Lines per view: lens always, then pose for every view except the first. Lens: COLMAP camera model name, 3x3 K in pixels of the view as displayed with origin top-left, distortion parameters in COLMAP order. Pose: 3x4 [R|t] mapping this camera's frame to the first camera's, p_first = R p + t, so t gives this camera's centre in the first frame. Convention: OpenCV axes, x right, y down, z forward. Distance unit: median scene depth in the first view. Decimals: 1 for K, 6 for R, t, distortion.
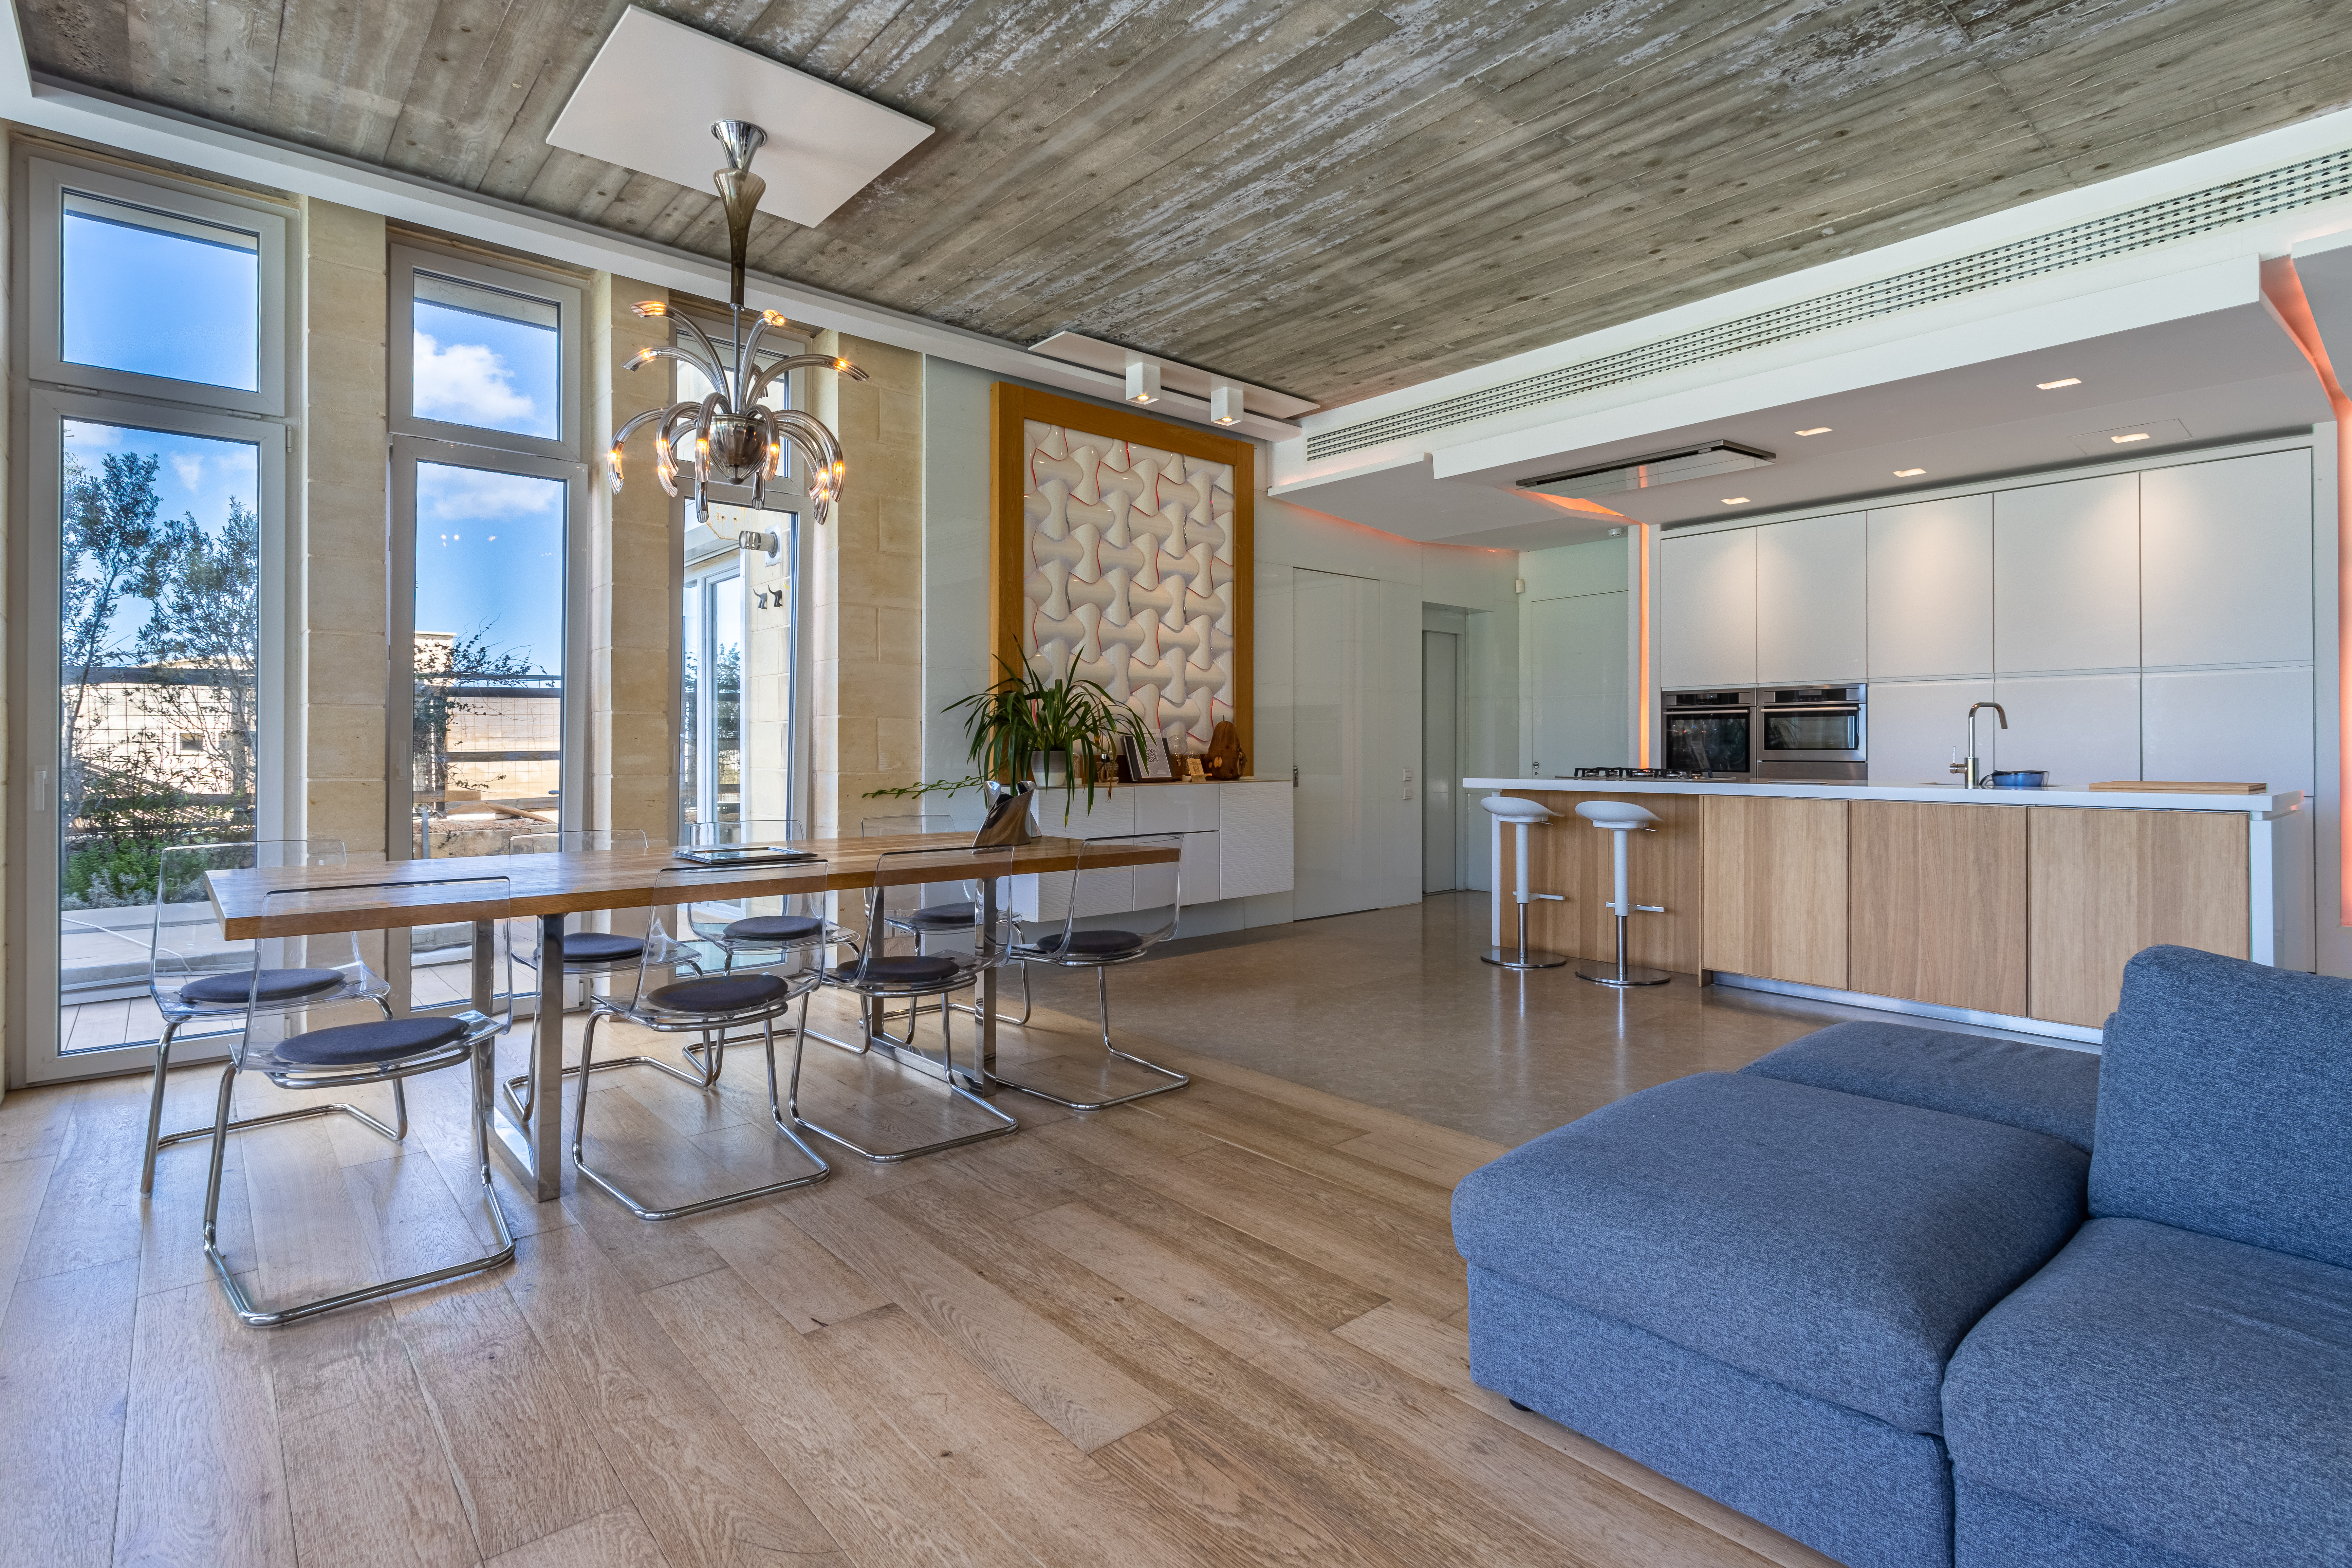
lens RADIAL K [[1129.2, 0, 1139.9], [0, 1129.2, 742.7], [0, 0, 1]] dist [0.008007, -0.003121]
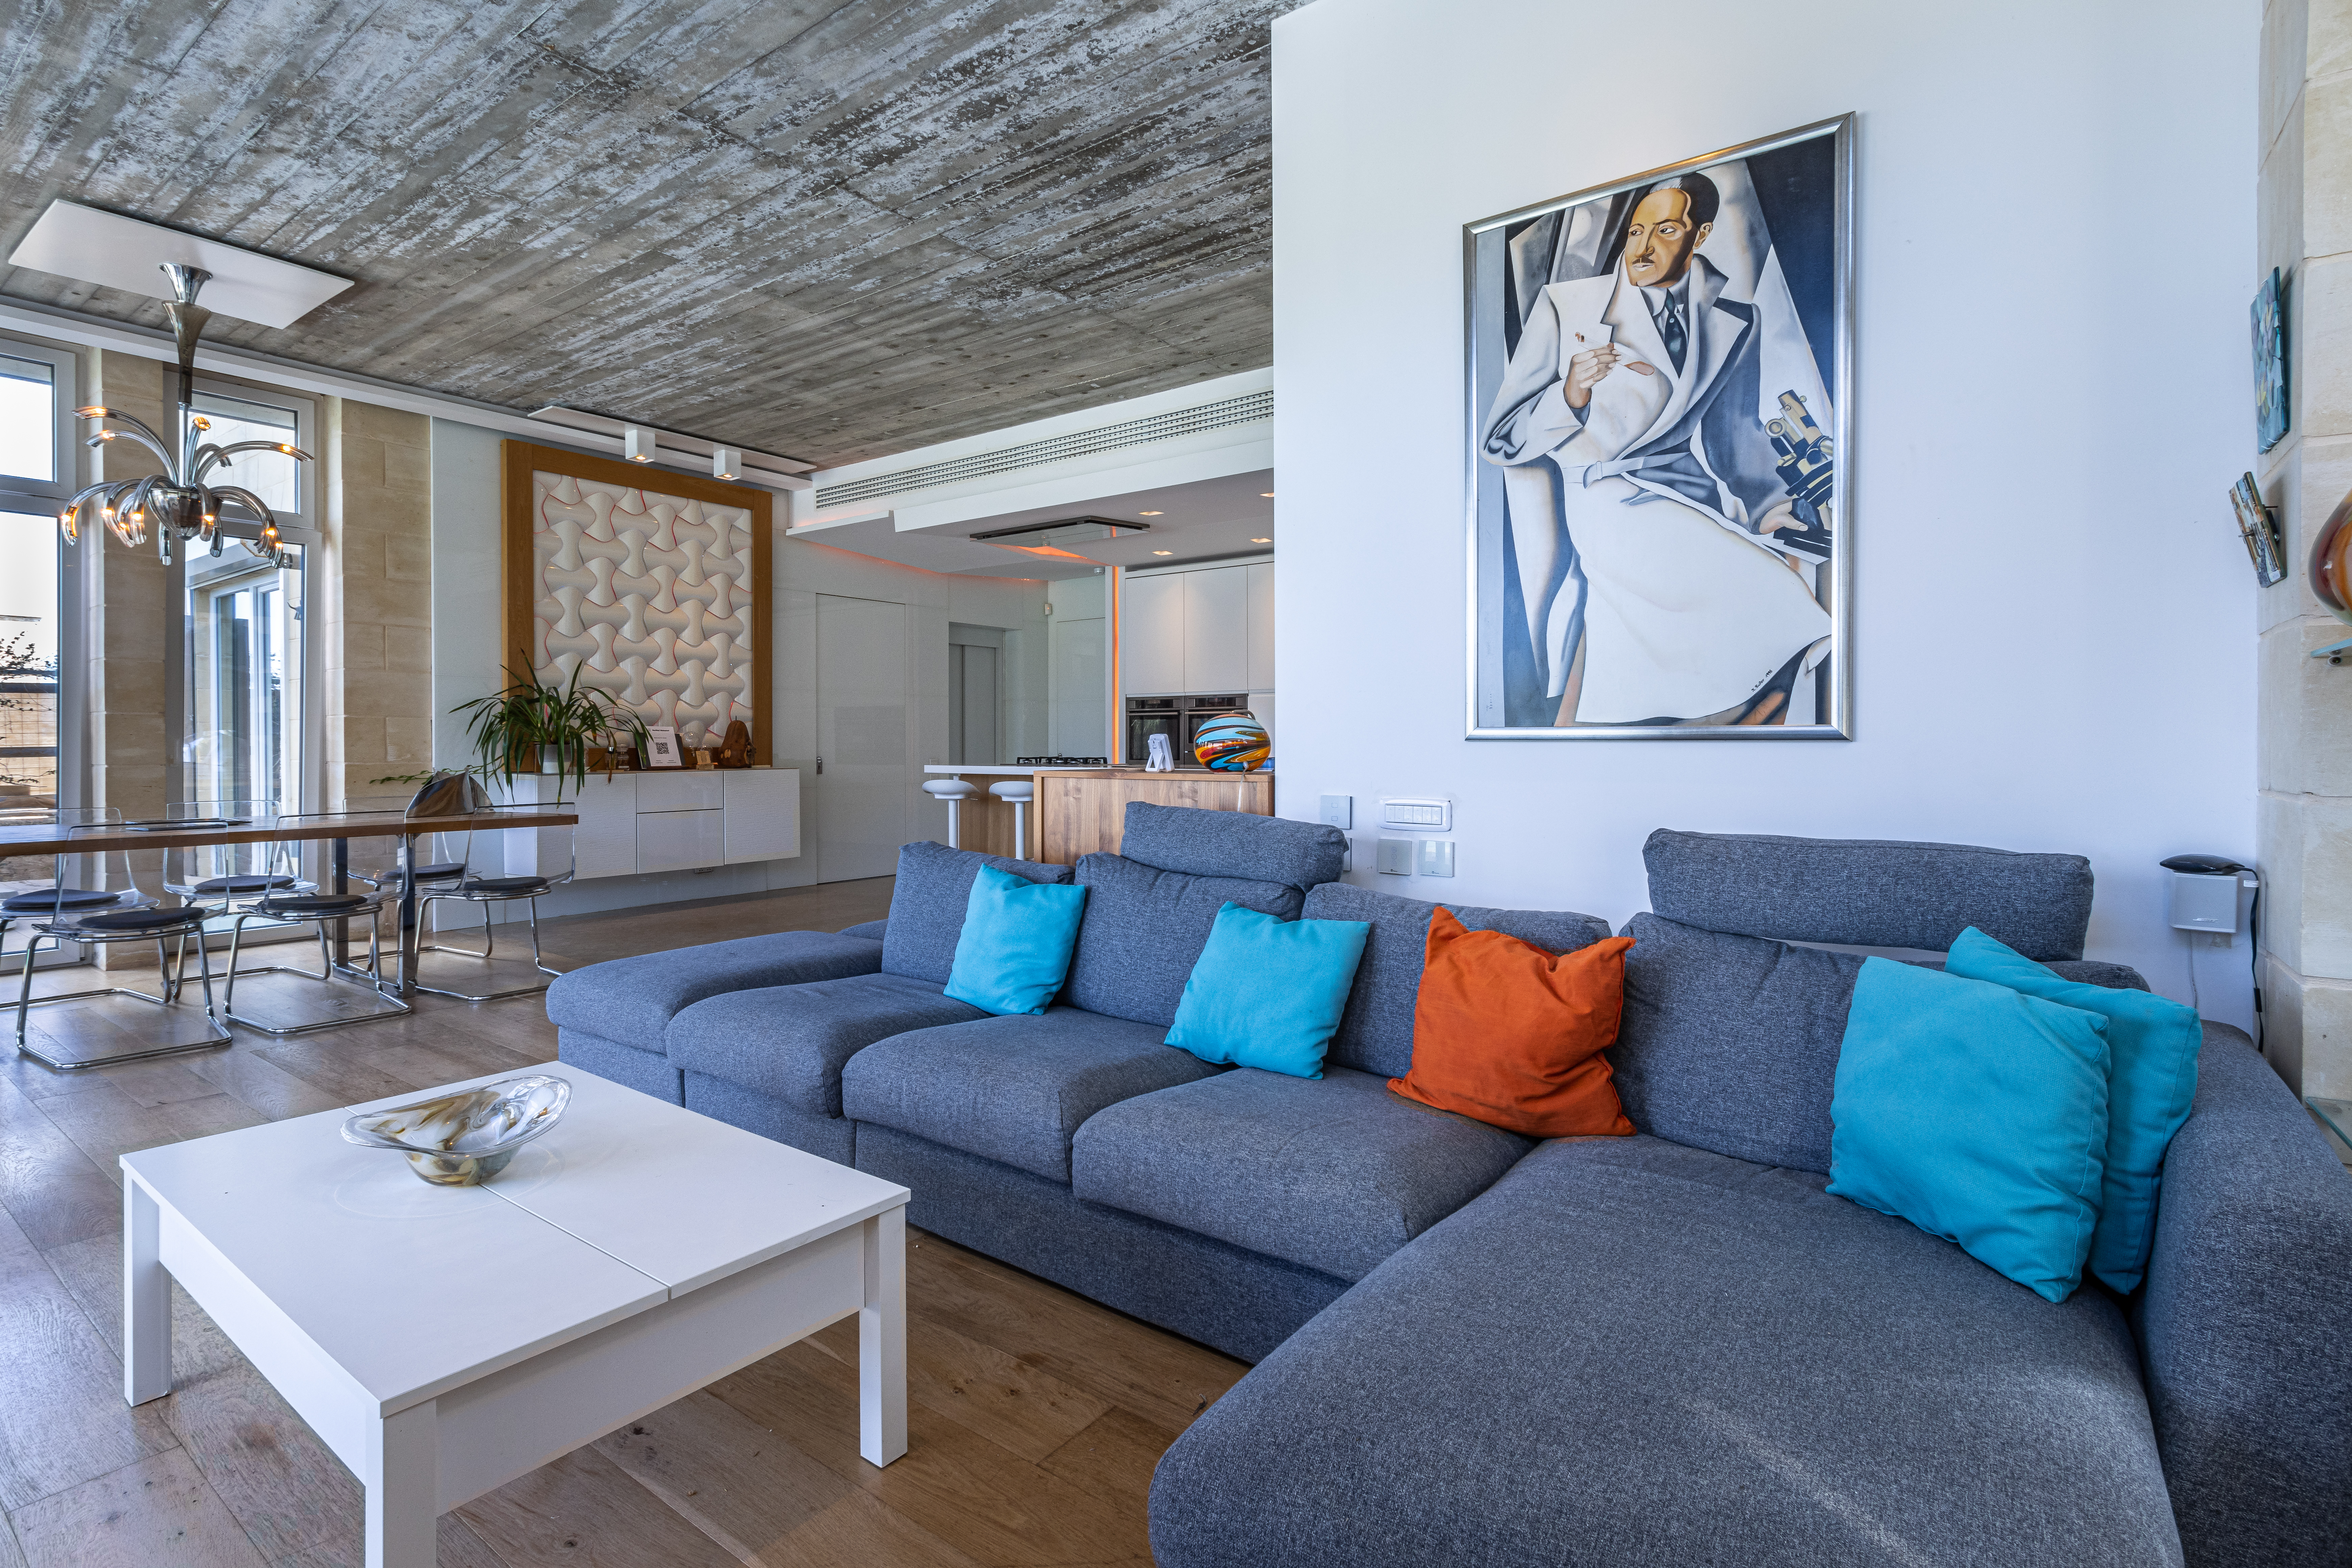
lens RADIAL K [[1129.2, 0, 1165.6], [0, 1129.2, 751.8], [0, 0, 1]] dist [0.008007, -0.003121]
pose [[0.974940, -0.003067, 0.222449, 0.308646], [0.000224, 0.999918, 0.012804, -0.000770], [-0.222470, -0.012433, 0.974860, -0.361326]]
